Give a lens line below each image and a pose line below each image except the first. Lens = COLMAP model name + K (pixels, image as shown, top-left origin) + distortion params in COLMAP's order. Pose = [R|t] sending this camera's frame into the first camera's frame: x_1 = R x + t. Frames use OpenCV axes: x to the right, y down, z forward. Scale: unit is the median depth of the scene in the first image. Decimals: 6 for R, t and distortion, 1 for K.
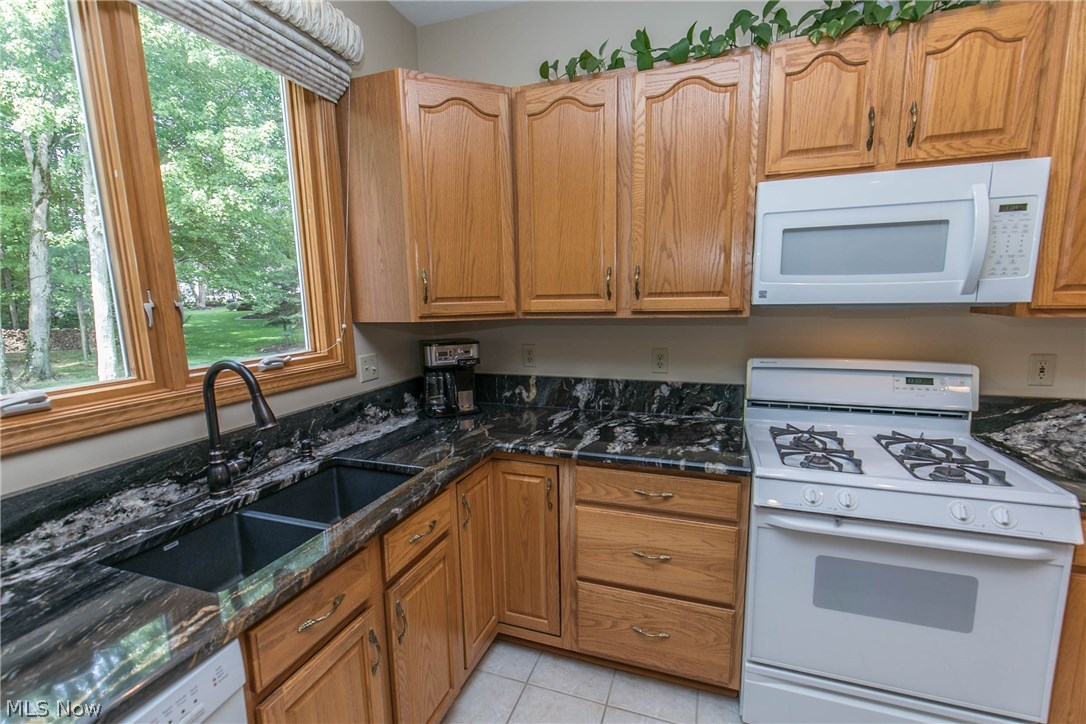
lens RADIAL K [[479.0, 0, 543.2], [0, 479.0, 372.6], [0, 0, 1]] dist [0.002415, -0.001068]
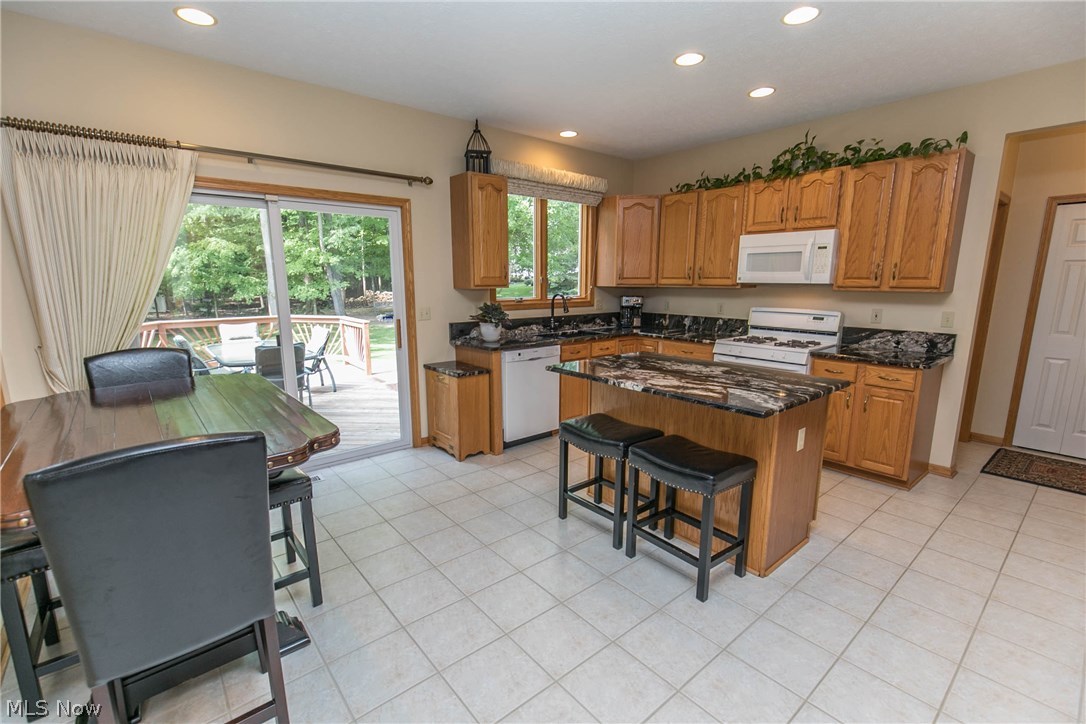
lens RADIAL K [[479.0, 0, 546.5], [0, 479.0, 368.6], [0, 0, 1]] dist [0.002415, -0.001068]
pose [[0.863594, 0.113634, -0.491215, 0.771156], [-0.098338, 0.993522, 0.056949, 0.236540], [0.494505, -0.000876, 0.869174, -1.527226]]
